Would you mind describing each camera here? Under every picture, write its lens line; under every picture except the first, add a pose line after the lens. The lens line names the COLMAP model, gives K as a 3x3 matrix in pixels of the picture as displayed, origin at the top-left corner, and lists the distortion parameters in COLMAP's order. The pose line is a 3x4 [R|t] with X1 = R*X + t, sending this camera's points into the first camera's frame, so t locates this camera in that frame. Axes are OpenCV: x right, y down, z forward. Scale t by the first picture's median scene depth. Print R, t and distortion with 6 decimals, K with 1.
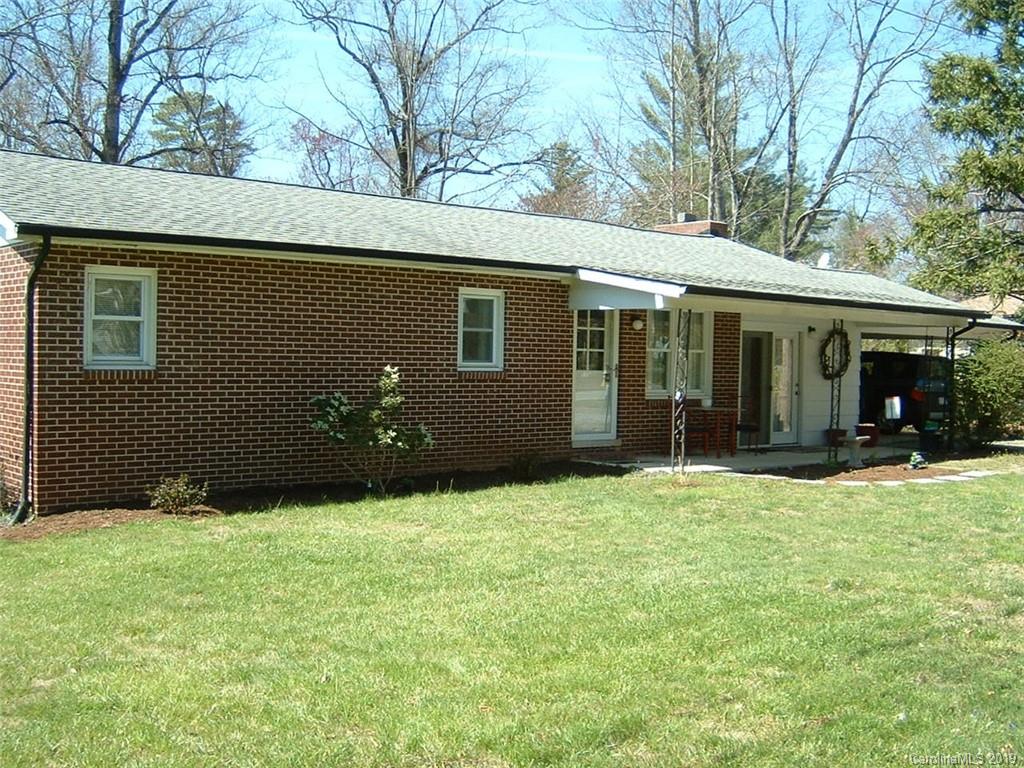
lens RADIAL K [[1112.1, 0, 512.0], [0, 1112.1, 384.0], [0, 0, 1]] dist [-0.104460, 0.004915]
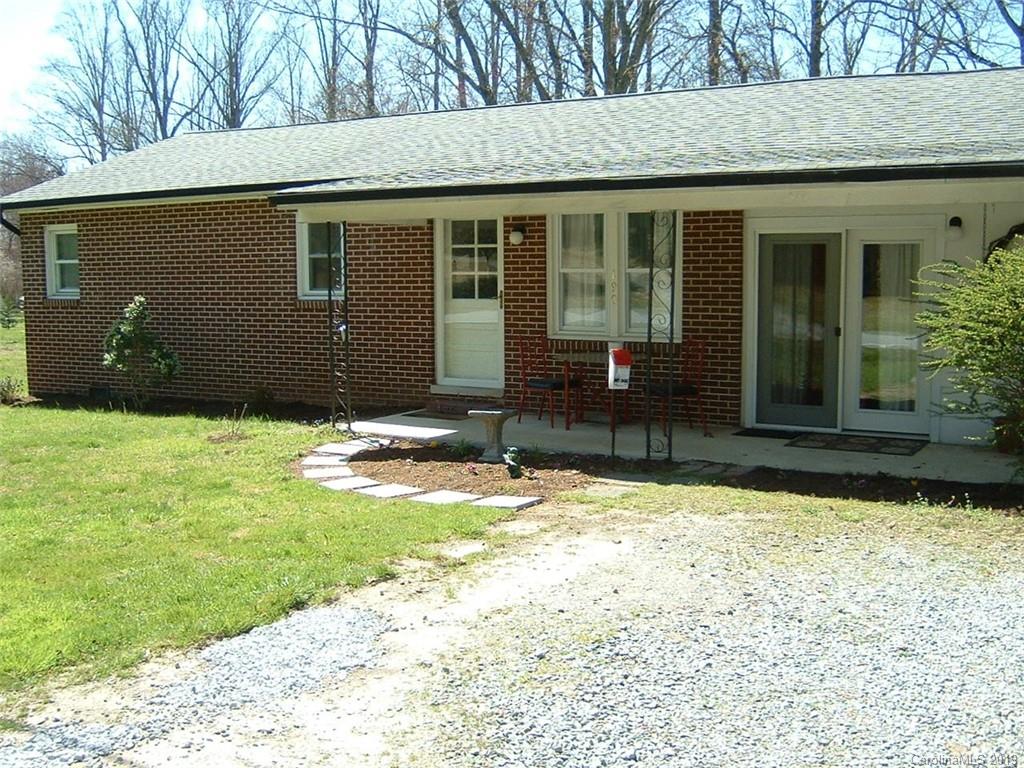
lens RADIAL K [[1112.1, 0, 512.0], [0, 1112.1, 384.0], [0, 0, 1]] dist [-0.104460, 0.004915]
pose [[0.360015, 0.070440, -0.930284, 0.877842], [-0.015080, 0.997455, 0.069690, -0.008146], [0.932825, -0.011061, 0.360161, 0.788753]]
